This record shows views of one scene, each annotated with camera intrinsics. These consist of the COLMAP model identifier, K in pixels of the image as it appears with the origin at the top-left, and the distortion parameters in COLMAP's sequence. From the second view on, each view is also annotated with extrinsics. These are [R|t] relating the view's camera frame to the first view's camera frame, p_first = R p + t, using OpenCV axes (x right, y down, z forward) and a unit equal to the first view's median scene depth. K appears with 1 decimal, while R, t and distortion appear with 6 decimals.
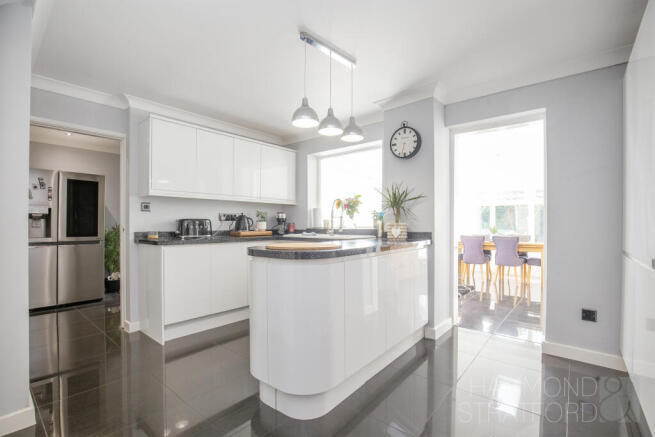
lens RADIAL K [[308.8, 0, 330.5], [0, 308.8, 221.2], [0, 0, 1]] dist [-0.004686, -0.000221]
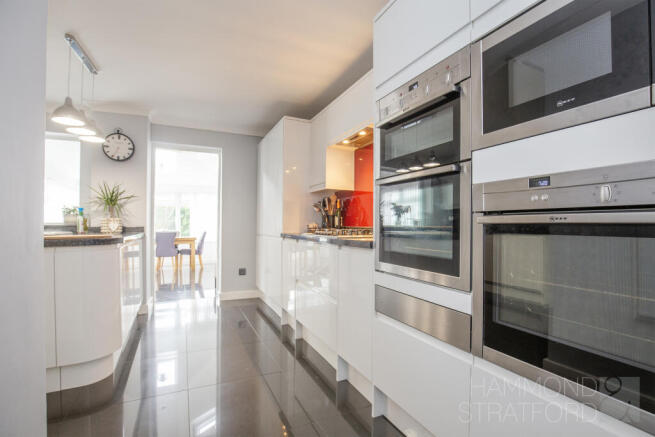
lens RADIAL K [[308.8, 0, 328.6], [0, 308.8, 221.7], [0, 0, 1]] dist [-0.004686, -0.000221]
pose [[0.434317, 0.008626, 0.900719, -0.437816], [-0.006970, 0.999956, -0.006216, 0.018186], [-0.900733, -0.003578, 0.434358, -0.177700]]
